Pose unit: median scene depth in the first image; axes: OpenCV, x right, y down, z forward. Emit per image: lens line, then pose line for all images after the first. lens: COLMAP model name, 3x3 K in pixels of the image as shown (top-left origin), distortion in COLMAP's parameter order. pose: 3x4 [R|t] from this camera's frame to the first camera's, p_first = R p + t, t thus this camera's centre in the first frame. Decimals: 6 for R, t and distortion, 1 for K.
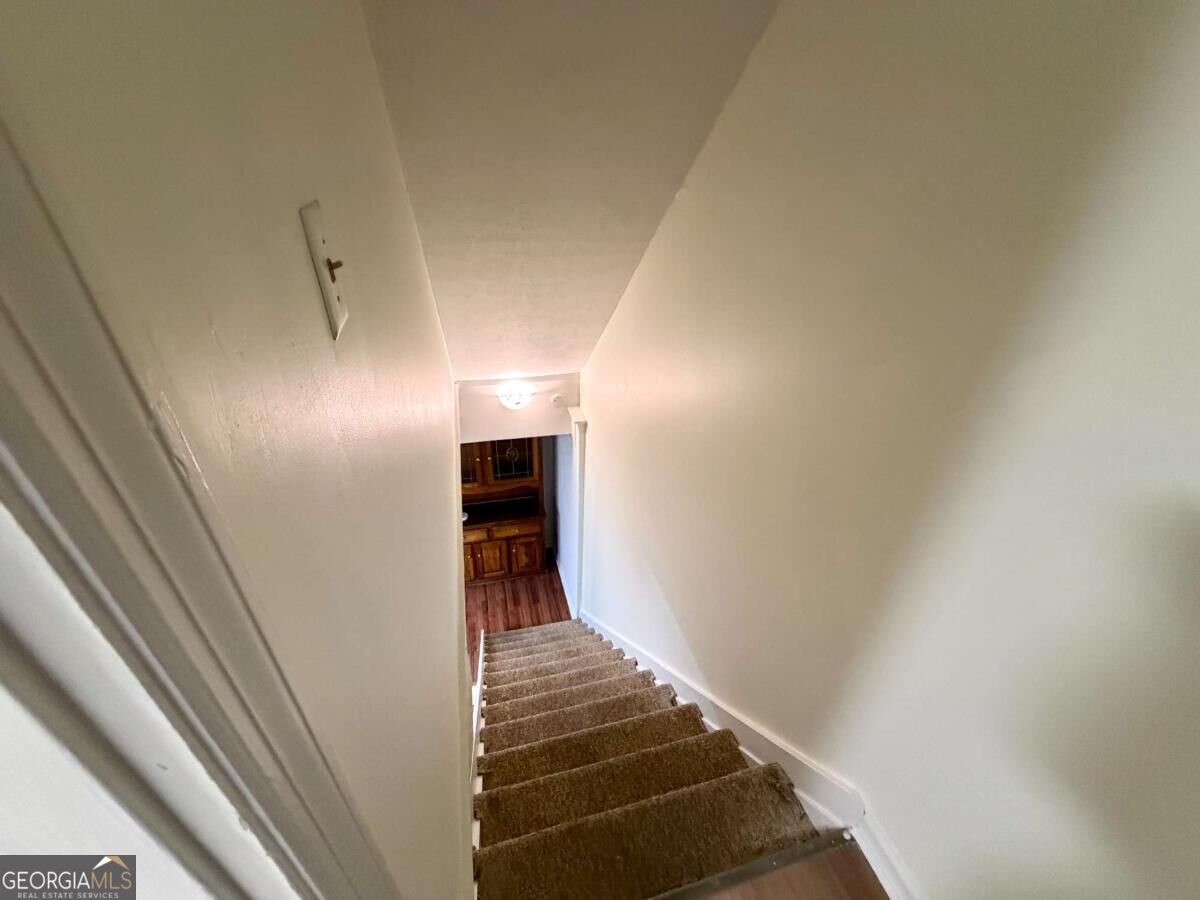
lens RADIAL K [[476.6, 0, 600.0], [0, 476.6, 450.0], [0, 0, 1]] dist [-0.001077, -0.000101]
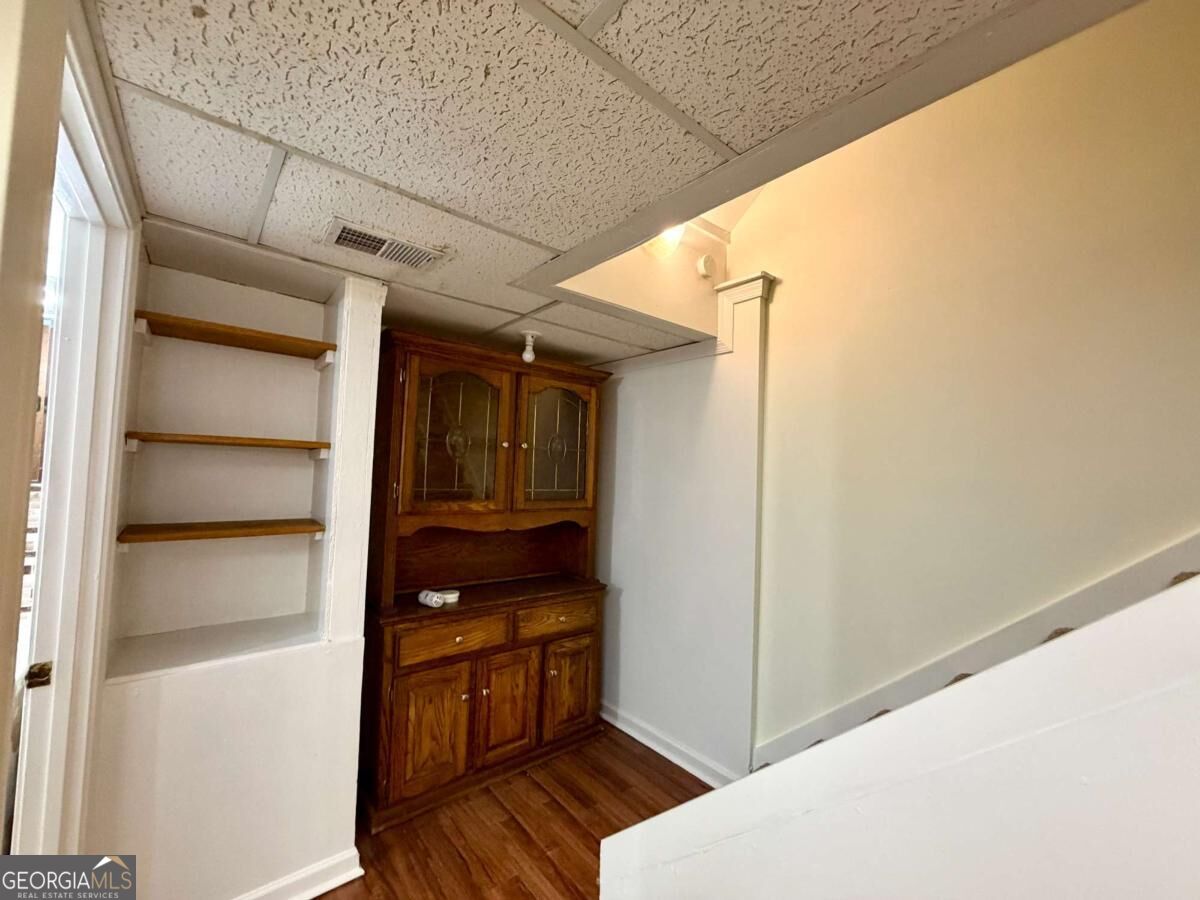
lens RADIAL K [[476.6, 0, 600.0], [0, 476.6, 450.0], [0, 0, 1]] dist [-0.001077, -0.000101]
pose [[0.910832, 0.012374, 0.412591, -0.337988], [0.210397, 0.846041, -0.489845, 0.268573], [-0.355130, 0.532975, 0.767998, 0.517684]]
